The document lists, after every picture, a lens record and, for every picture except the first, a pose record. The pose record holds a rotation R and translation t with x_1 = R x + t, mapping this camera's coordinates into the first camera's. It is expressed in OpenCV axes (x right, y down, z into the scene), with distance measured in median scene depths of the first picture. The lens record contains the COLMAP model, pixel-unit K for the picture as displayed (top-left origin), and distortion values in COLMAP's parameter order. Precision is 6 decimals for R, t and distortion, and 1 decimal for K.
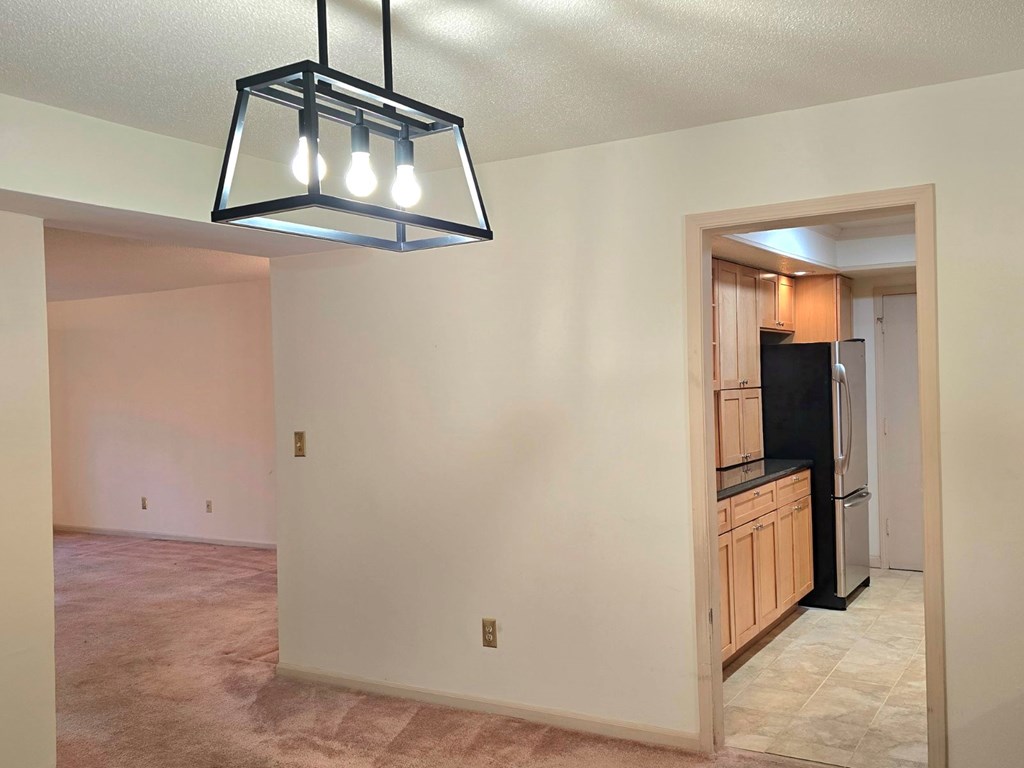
lens RADIAL K [[925.2, 0, 512.0], [0, 925.2, 384.0], [0, 0, 1]] dist [0.021429, 0.006971]
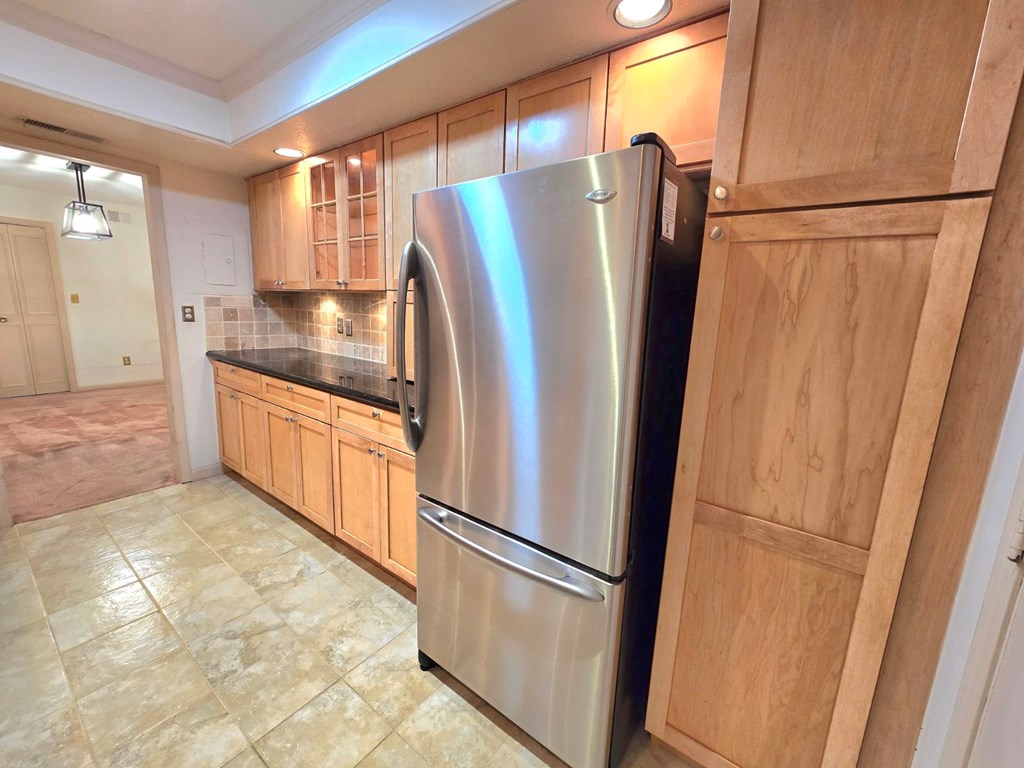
lens RADIAL K [[417.8, 0, 512.1], [0, 417.8, 379.4], [0, 0, 1]] dist [-0.001541, -0.000129]
pose [[-0.087258, 0.200465, -0.975807, 0.590180], [-0.037831, 0.978170, 0.204334, 0.003434], [0.995467, 0.054745, -0.077769, 1.087860]]
